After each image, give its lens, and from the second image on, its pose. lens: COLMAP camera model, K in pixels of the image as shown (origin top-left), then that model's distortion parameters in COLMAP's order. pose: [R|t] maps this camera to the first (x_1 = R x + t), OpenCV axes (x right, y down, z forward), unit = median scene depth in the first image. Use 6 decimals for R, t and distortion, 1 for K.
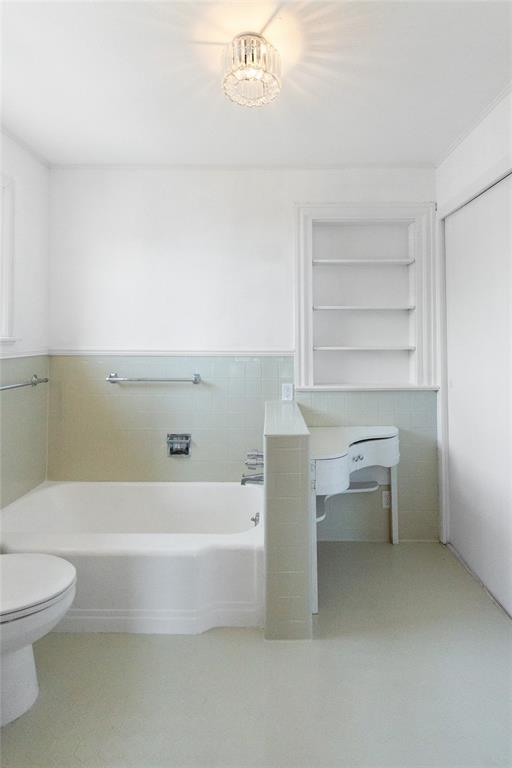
lens RADIAL K [[372.3, 0, 243.1], [0, 372.3, 357.8], [0, 0, 1]] dist [0.011166, -0.001115]
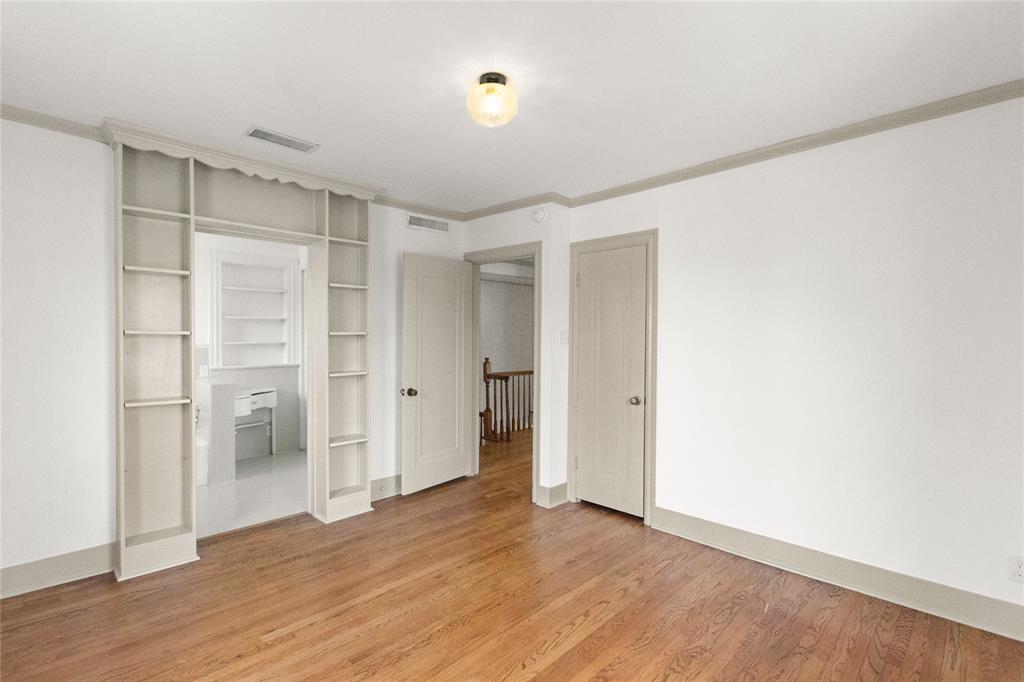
lens RADIAL K [[496.4, 0, 509.9], [0, 496.4, 339.5], [0, 0, 1]] dist [0.011166, -0.001115]
pose [[0.674749, -0.000710, 0.738047, -0.562288], [-0.009583, 0.999907, 0.009722, -0.072722], [-0.737985, -0.013632, 0.674679, -1.366025]]
